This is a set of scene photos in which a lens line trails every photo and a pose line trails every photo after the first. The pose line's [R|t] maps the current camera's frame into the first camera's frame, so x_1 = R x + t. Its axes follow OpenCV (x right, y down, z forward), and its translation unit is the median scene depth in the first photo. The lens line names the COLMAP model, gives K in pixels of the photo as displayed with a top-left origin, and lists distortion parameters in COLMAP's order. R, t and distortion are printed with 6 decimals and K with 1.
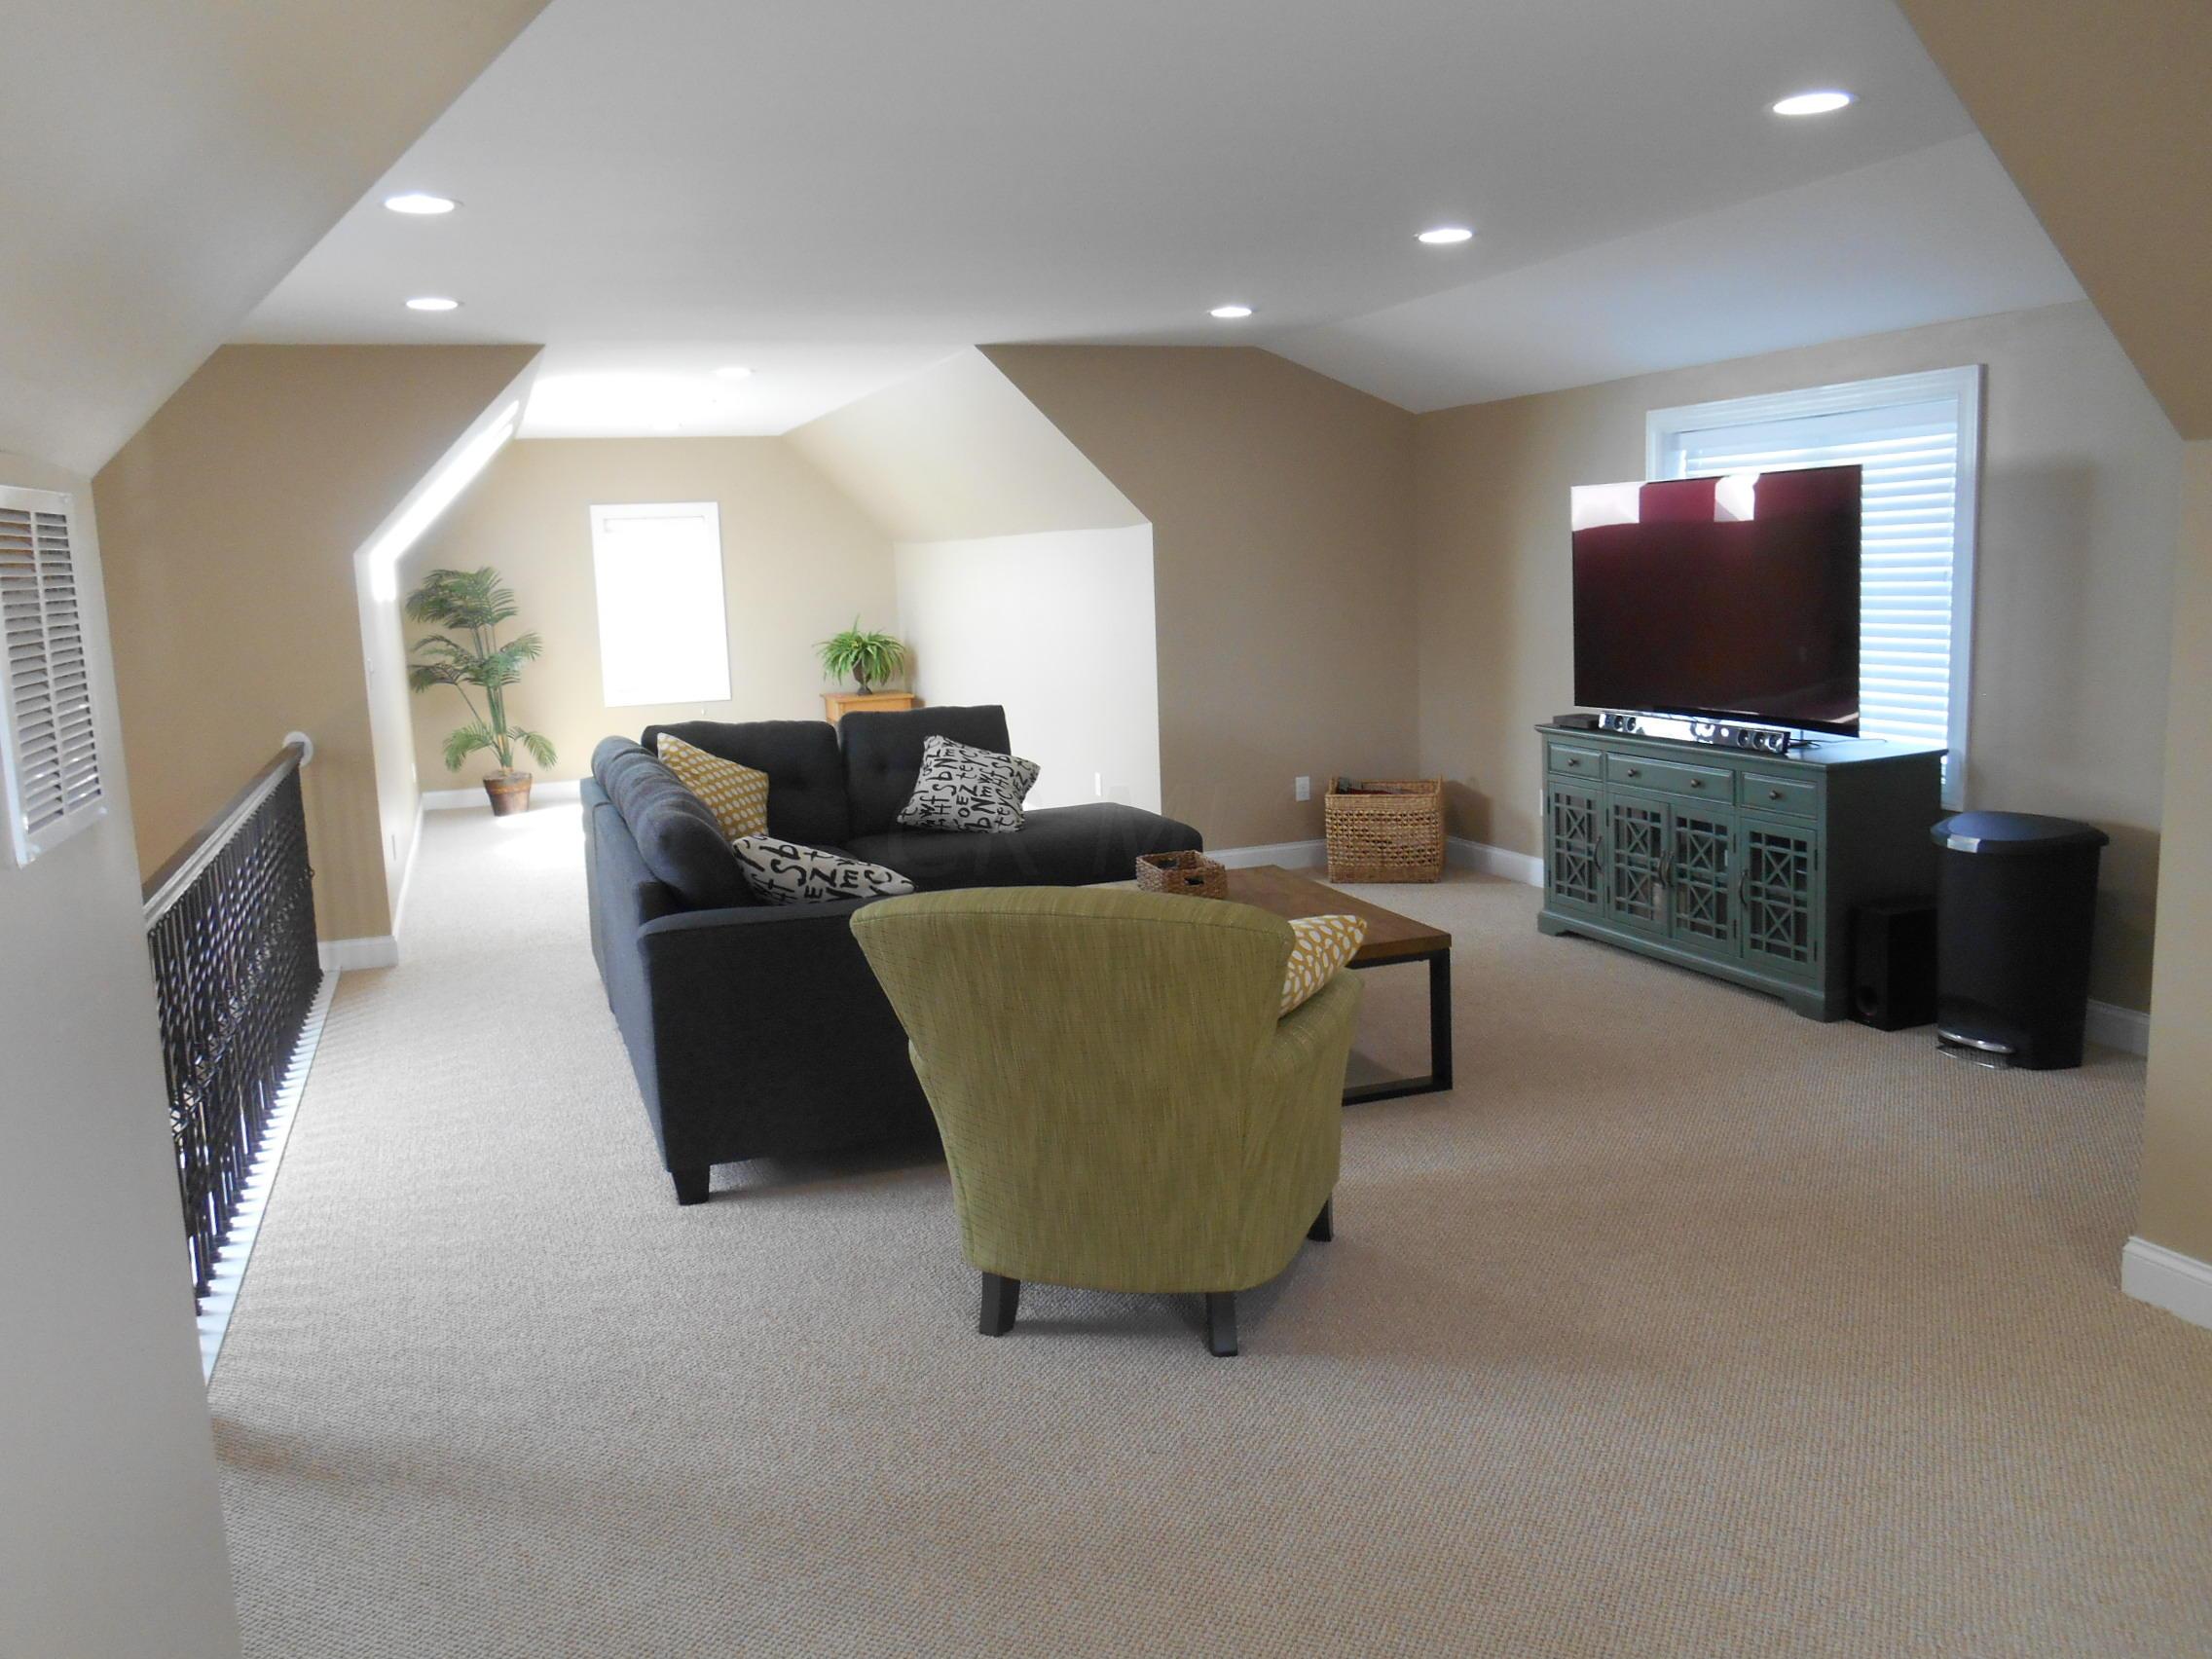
lens RADIAL K [[1735.5, 0, 1101.9], [0, 1735.5, 816.5], [0, 0, 1]] dist [-0.008155, 0.002798]
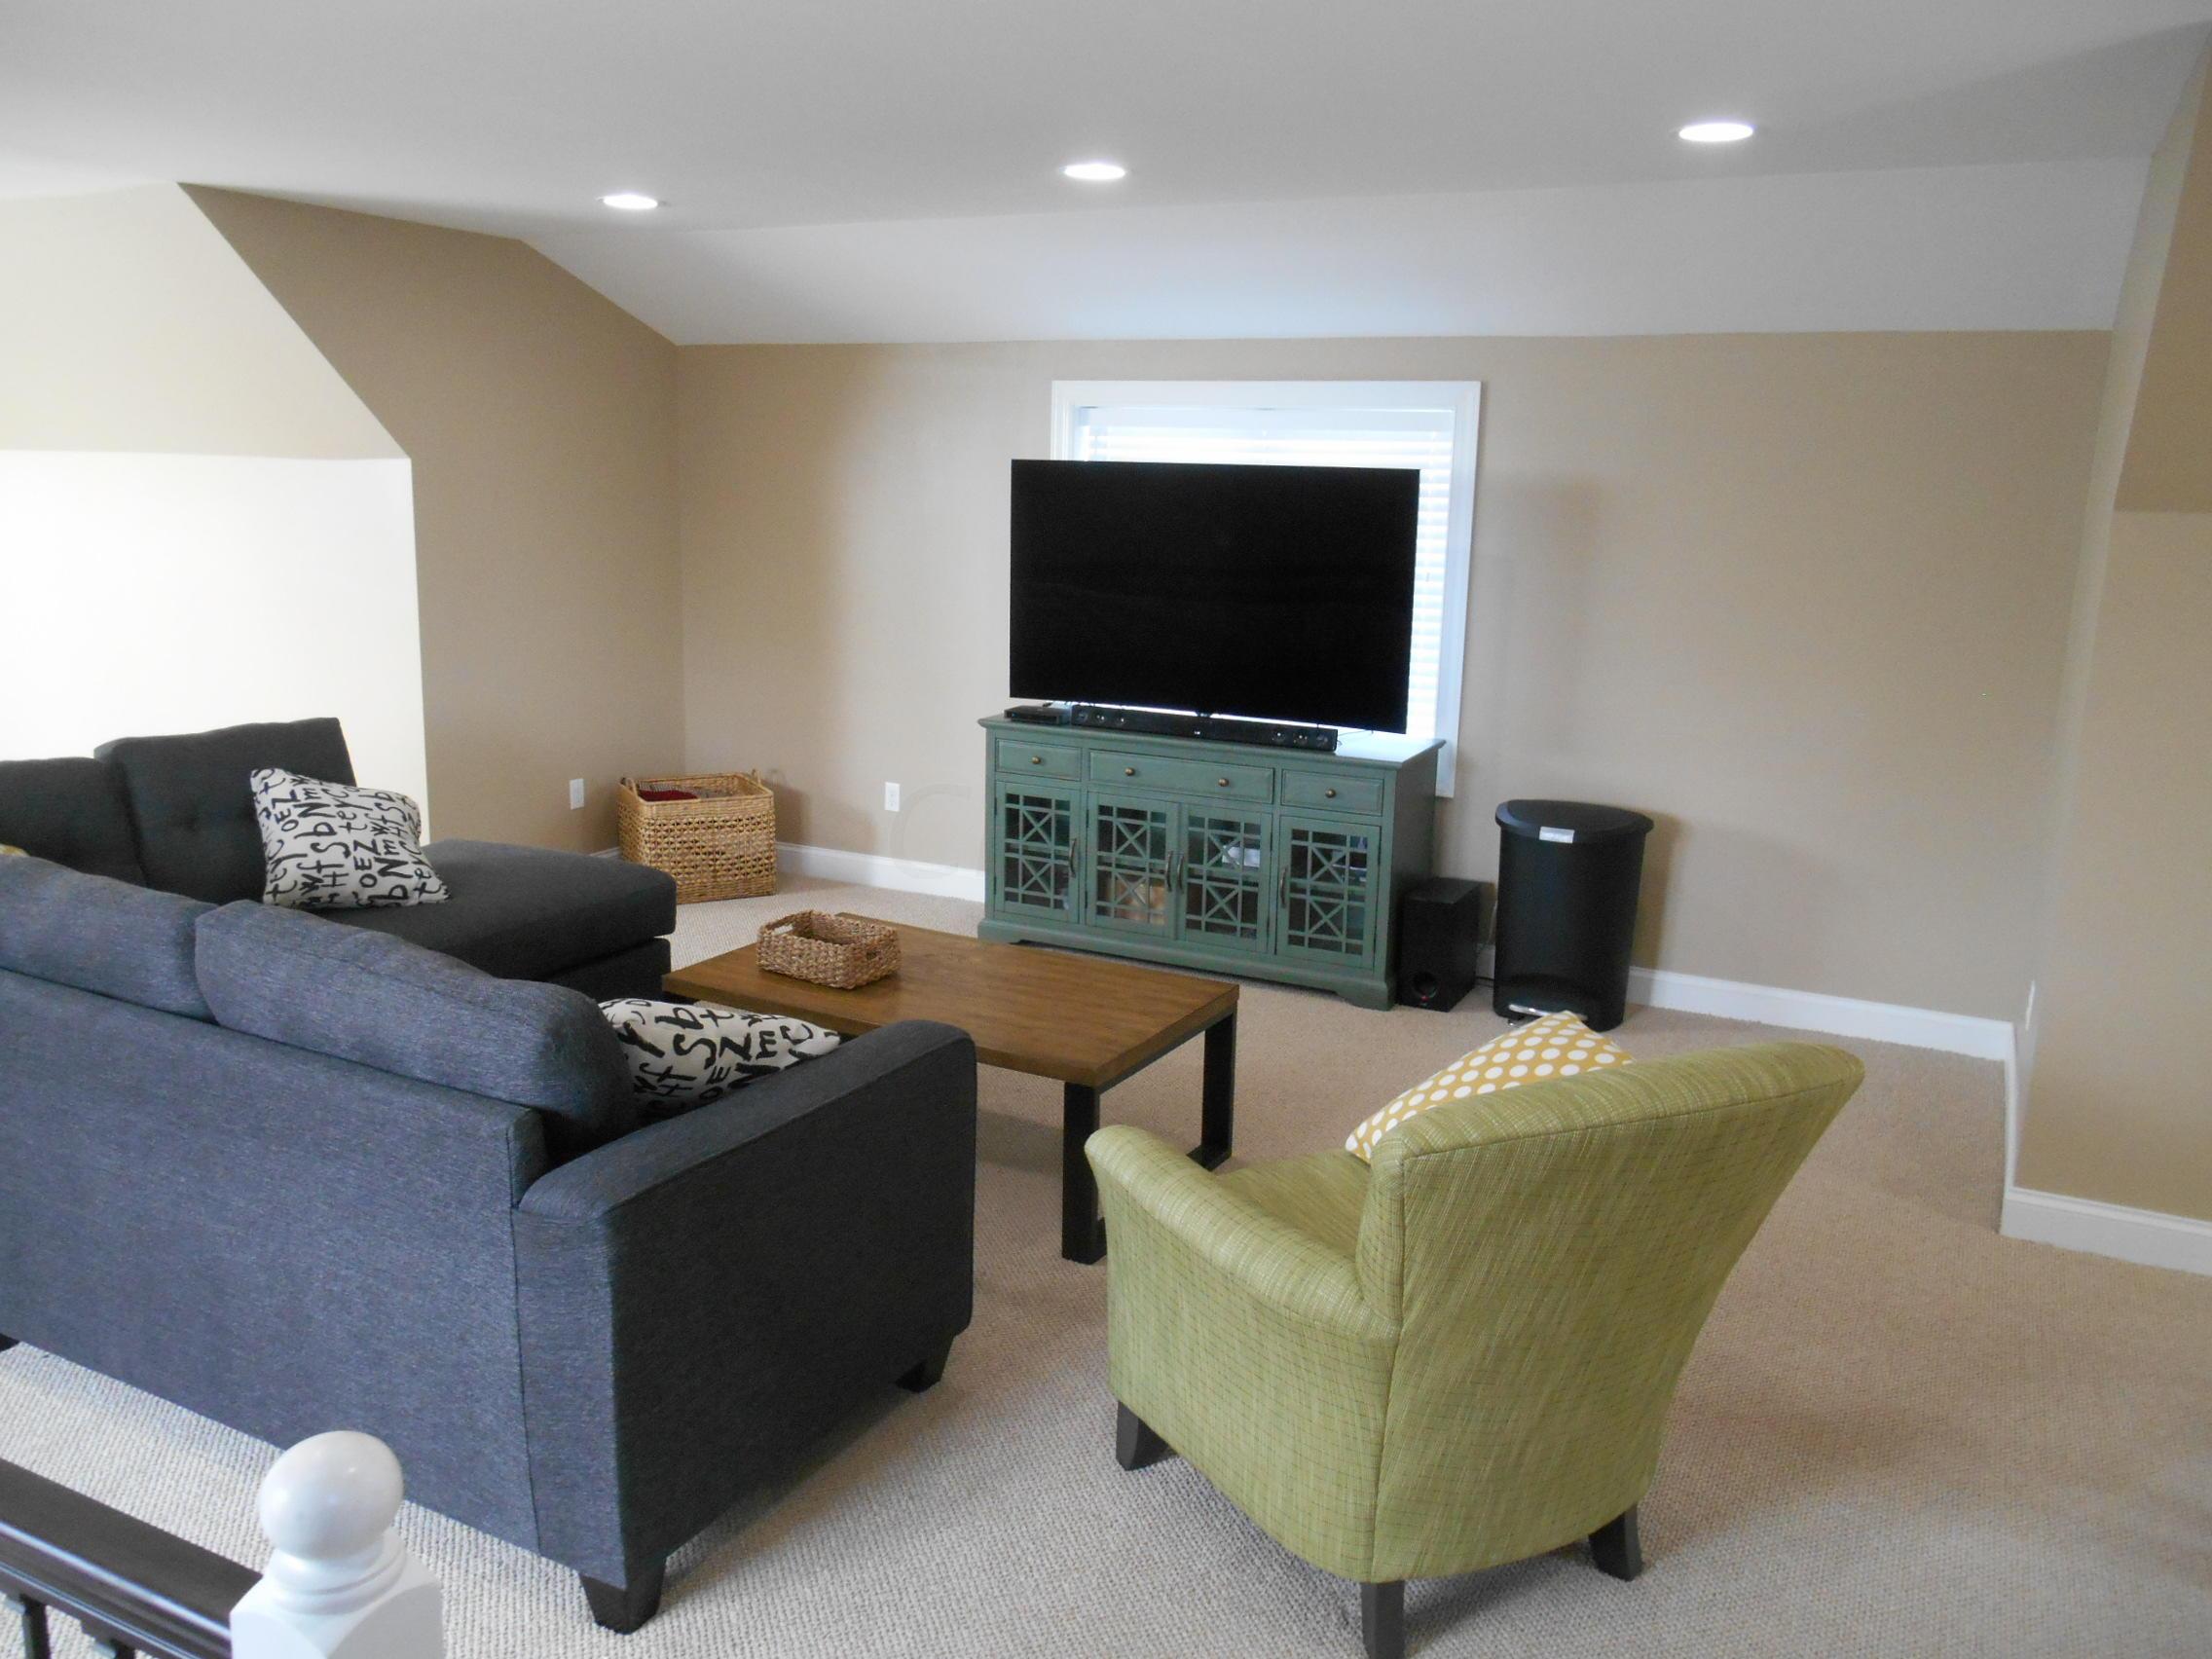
lens RADIAL K [[1738.7, 0, 1106.0], [0, 1738.7, 829.5], [0, 0, 1]] dist [-0.008946, 0.000786]
pose [[0.735144, -0.081186, 0.673032, -0.336500], [0.046855, 0.996514, 0.069027, -0.058251], [-0.676290, -0.019209, 0.736385, 0.298947]]
